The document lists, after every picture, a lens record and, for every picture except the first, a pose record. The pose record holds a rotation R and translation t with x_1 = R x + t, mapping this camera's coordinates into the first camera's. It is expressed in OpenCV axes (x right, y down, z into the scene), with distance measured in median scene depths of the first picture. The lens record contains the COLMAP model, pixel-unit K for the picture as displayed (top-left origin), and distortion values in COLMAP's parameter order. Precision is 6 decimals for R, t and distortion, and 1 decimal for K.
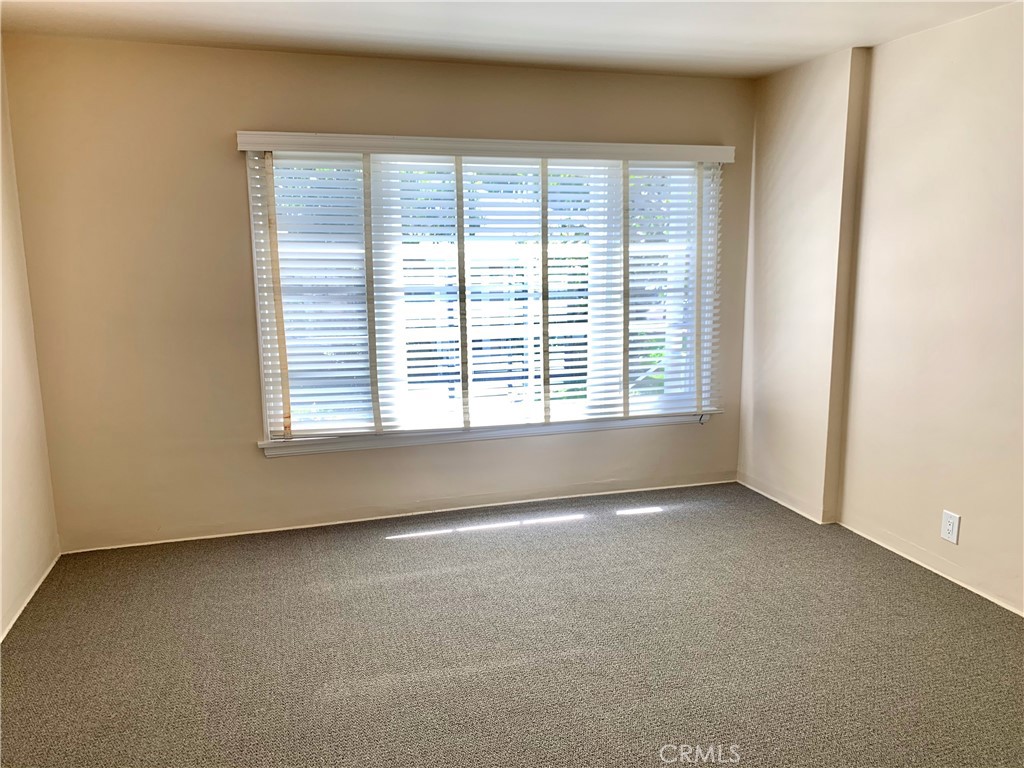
lens RADIAL K [[793.5, 0, 518.0], [0, 793.5, 376.0], [0, 0, 1]] dist [0.091871, -0.155554]
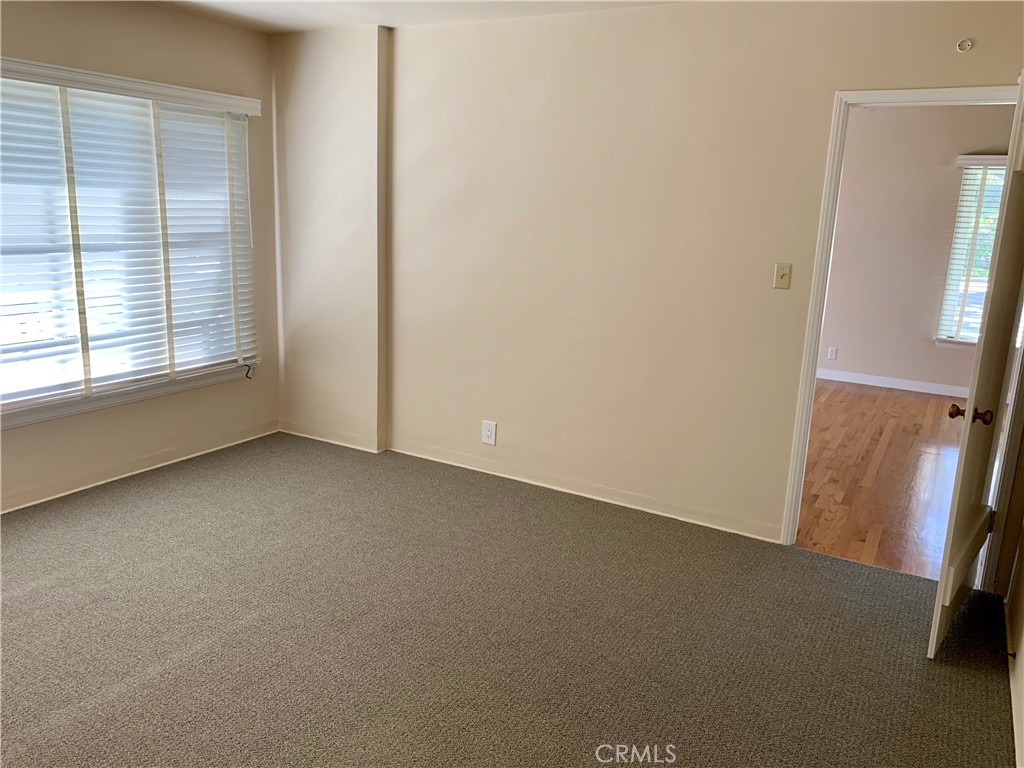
lens RADIAL K [[802.0, 0, 511.5], [0, 802.0, 371.4], [0, 0, 1]] dist [0.032024, -0.010328]
pose [[0.728816, -0.110906, 0.675668, -0.235621], [0.075588, 0.993795, 0.081590, -0.007325], [-0.680525, -0.008392, 0.732677, 0.044267]]
